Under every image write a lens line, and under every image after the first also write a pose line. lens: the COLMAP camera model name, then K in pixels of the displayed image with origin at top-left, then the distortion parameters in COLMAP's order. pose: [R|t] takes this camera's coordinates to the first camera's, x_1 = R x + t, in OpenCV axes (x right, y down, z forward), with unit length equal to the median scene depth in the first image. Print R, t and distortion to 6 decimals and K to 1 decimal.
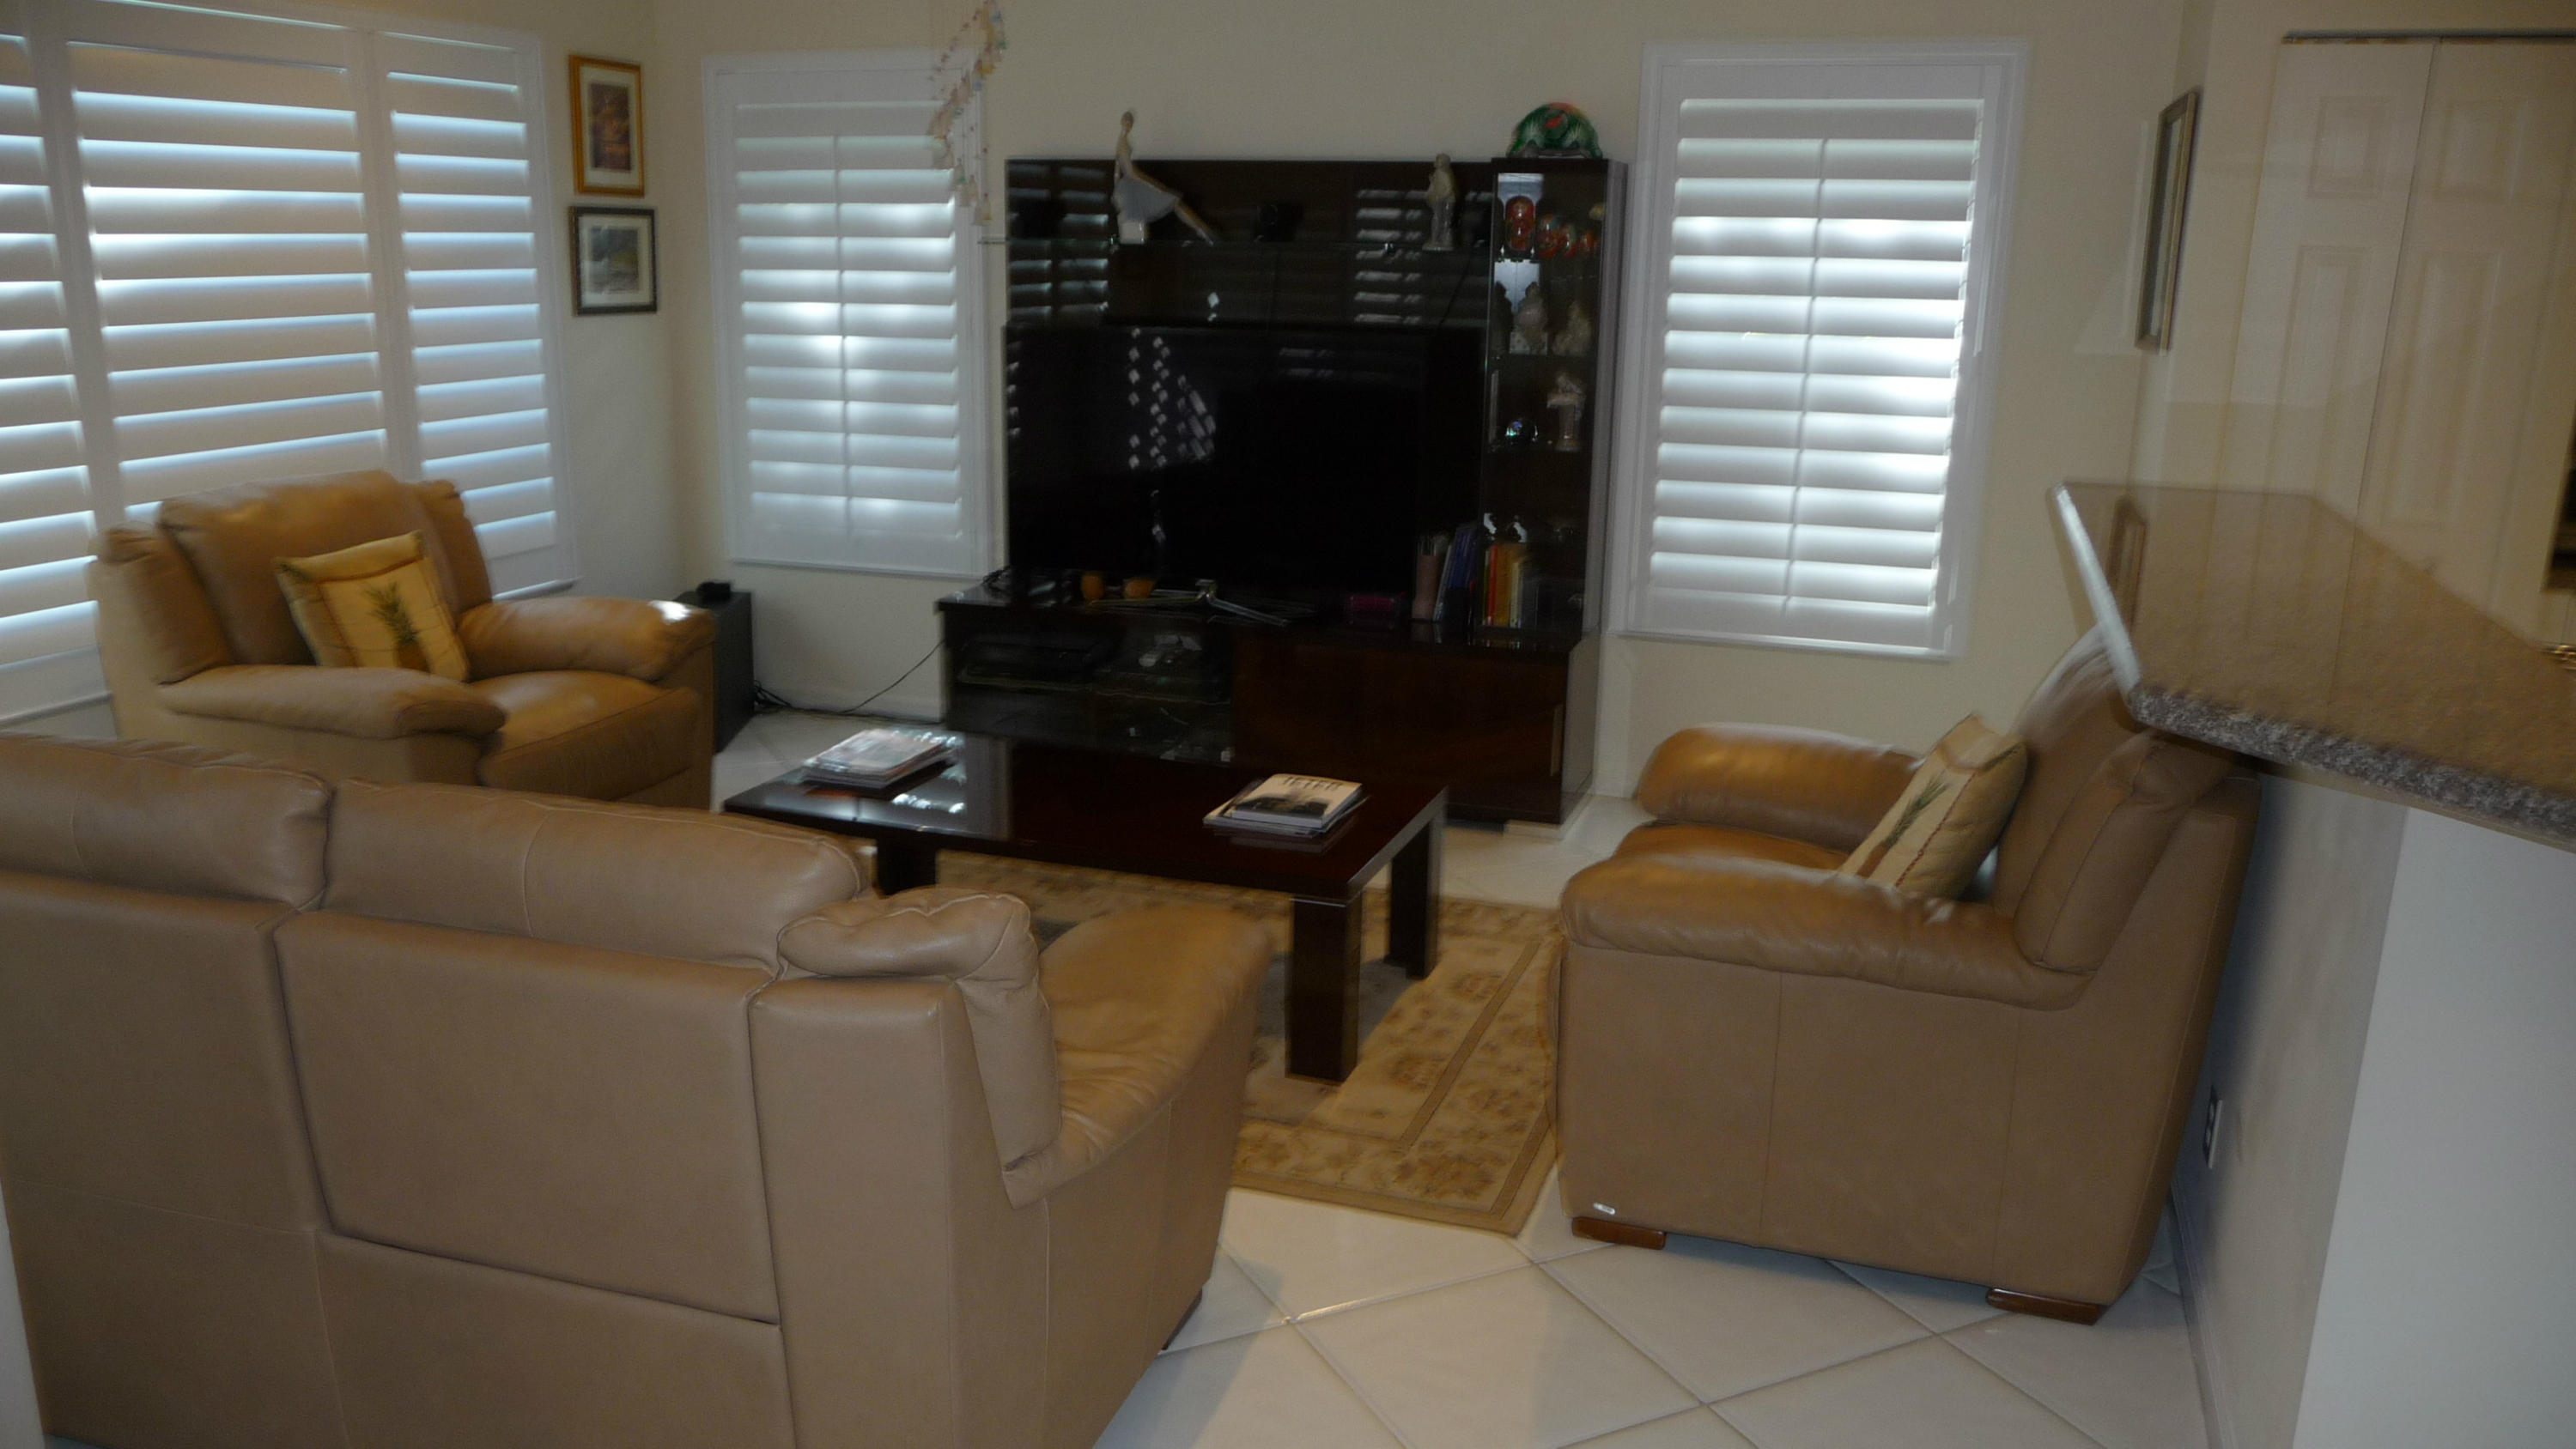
lens RADIAL K [[1989.1, 0, 1284.7], [0, 1989.1, 724.5], [0, 0, 1]] dist [-0.051898, -0.001344]
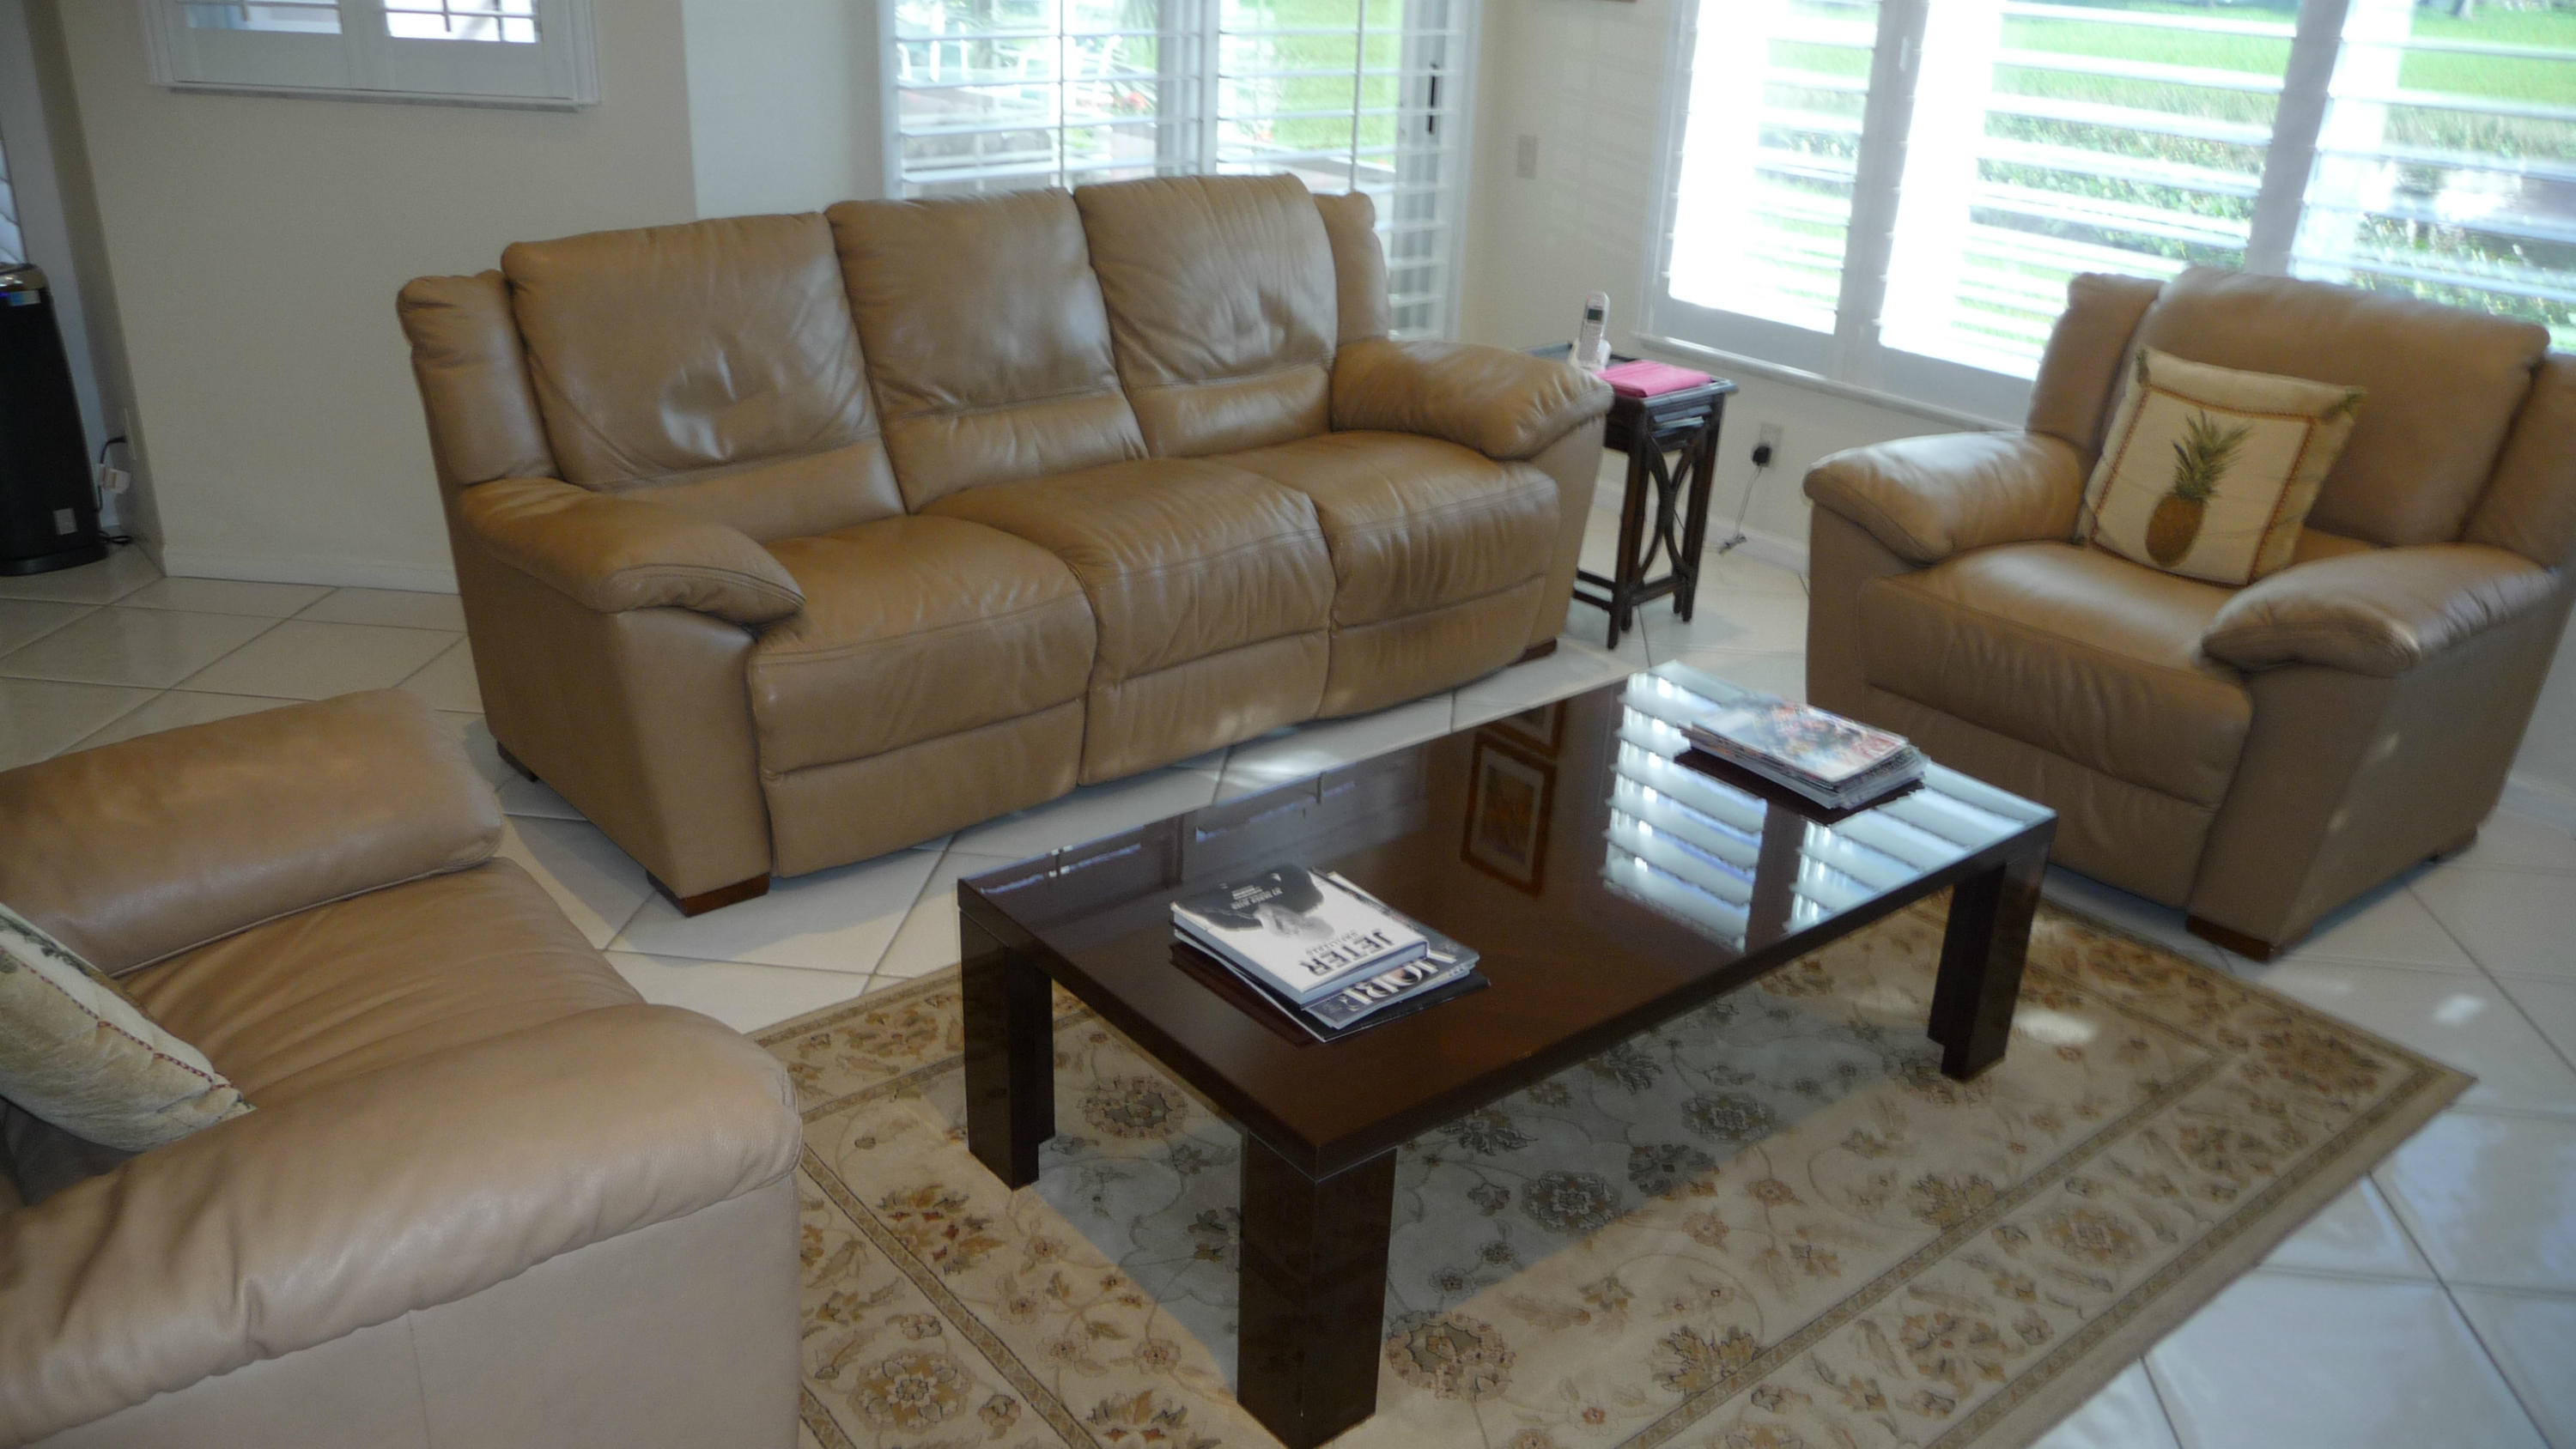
lens RADIAL K [[1989.1, 0, 1287.1], [0, 1989.1, 726.4], [0, 0, 1]] dist [-0.051898, -0.001344]
pose [[-0.534240, 0.299421, -0.790528, 0.439071], [-0.258270, 0.832638, 0.489909, -0.288389], [0.804913, 0.465899, -0.367497, 1.172750]]
